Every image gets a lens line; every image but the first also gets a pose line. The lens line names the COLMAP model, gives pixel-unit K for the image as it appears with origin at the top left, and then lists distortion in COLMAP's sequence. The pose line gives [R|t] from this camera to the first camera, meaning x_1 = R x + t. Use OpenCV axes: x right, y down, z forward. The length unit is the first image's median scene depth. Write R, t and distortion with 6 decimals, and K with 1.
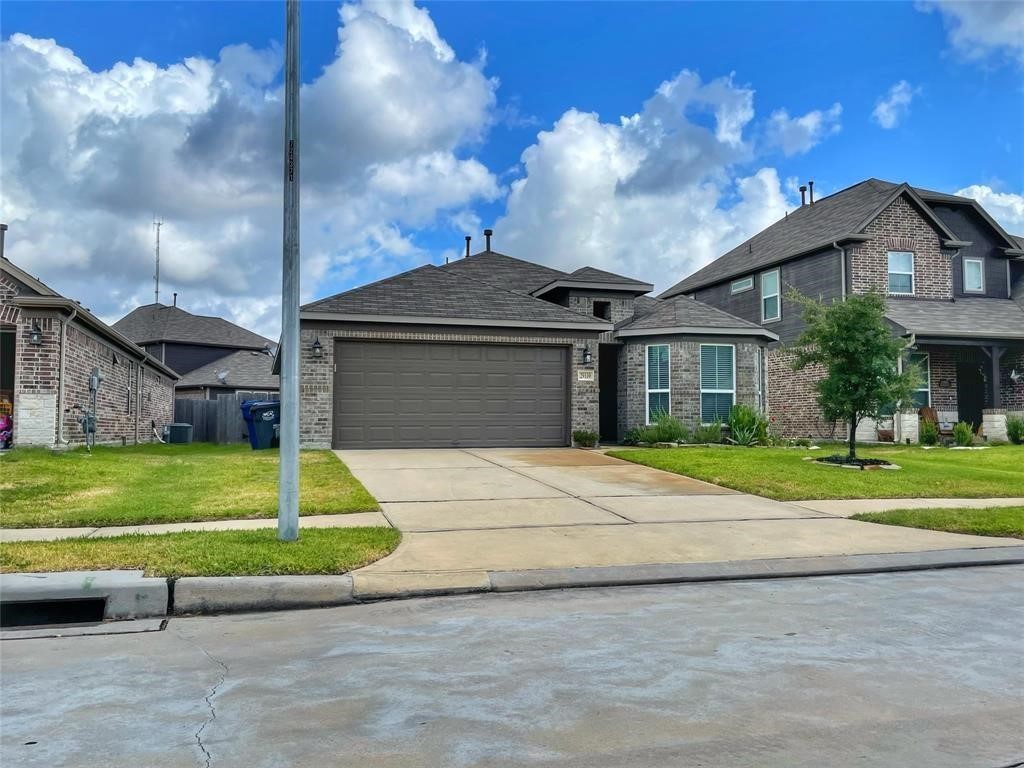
lens RADIAL K [[720.3, 0, 512.0], [0, 720.3, 384.0], [0, 0, 1]] dist [0.037321, -0.003108]
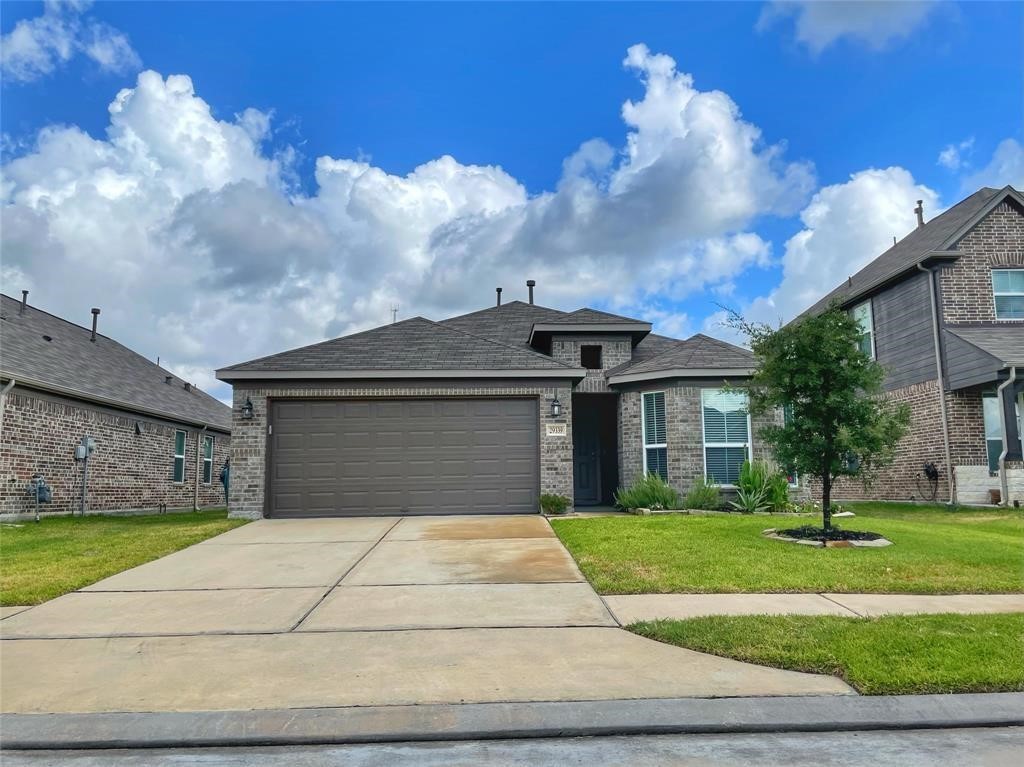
lens RADIAL K [[720.3, 0, 512.0], [0, 720.3, 383.5], [0, 0, 1]] dist [0.037321, -0.003108]
pose [[0.976963, -0.042271, -0.209179, 0.233838], [0.024278, 0.995838, -0.087853, 0.007211], [0.212022, 0.080751, 0.973923, 0.141140]]
